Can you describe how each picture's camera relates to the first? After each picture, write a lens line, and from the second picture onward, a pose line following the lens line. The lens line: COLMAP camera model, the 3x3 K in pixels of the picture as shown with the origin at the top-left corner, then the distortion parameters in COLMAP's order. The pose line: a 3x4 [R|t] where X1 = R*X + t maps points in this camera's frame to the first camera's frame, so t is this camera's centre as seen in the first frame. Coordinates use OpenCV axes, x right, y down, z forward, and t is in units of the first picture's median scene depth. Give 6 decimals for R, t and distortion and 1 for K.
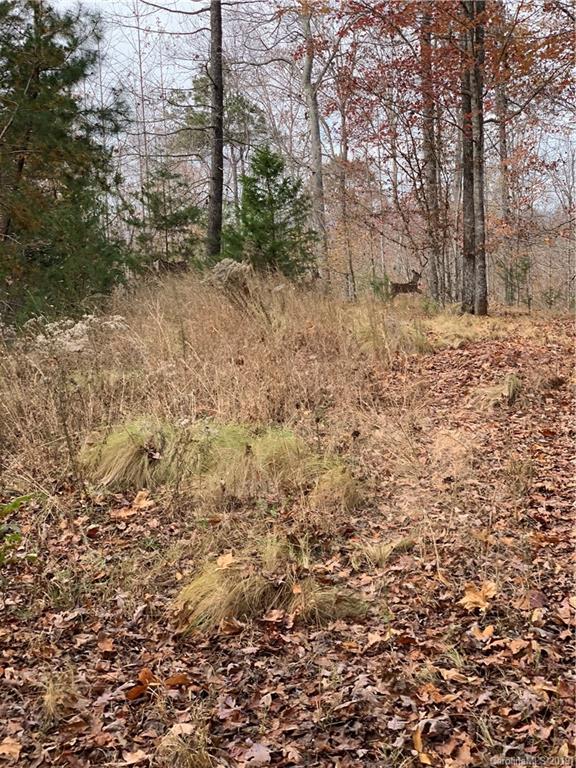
lens RADIAL K [[1162.1, 0, 288.0], [0, 1162.1, 384.0], [0, 0, 1]] dist [0.164511, -0.659585]
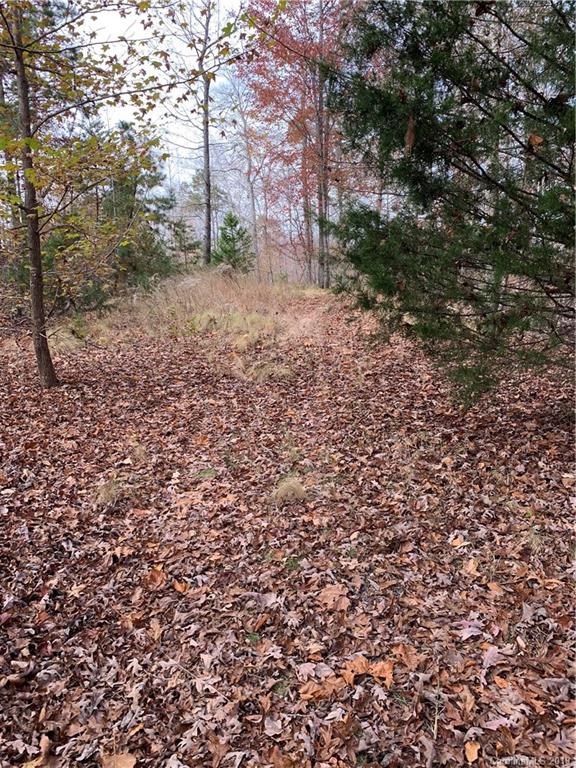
lens RADIAL K [[610.8, 0, 288.0], [0, 610.8, 384.0], [0, 0, 1]] dist [0.068067, 0.000198]
pose [[0.996400, -0.013619, 0.083681, -0.013034], [0.006925, 0.996790, 0.079765, 0.023014], [-0.084498, -0.078898, 0.993295, -0.167401]]
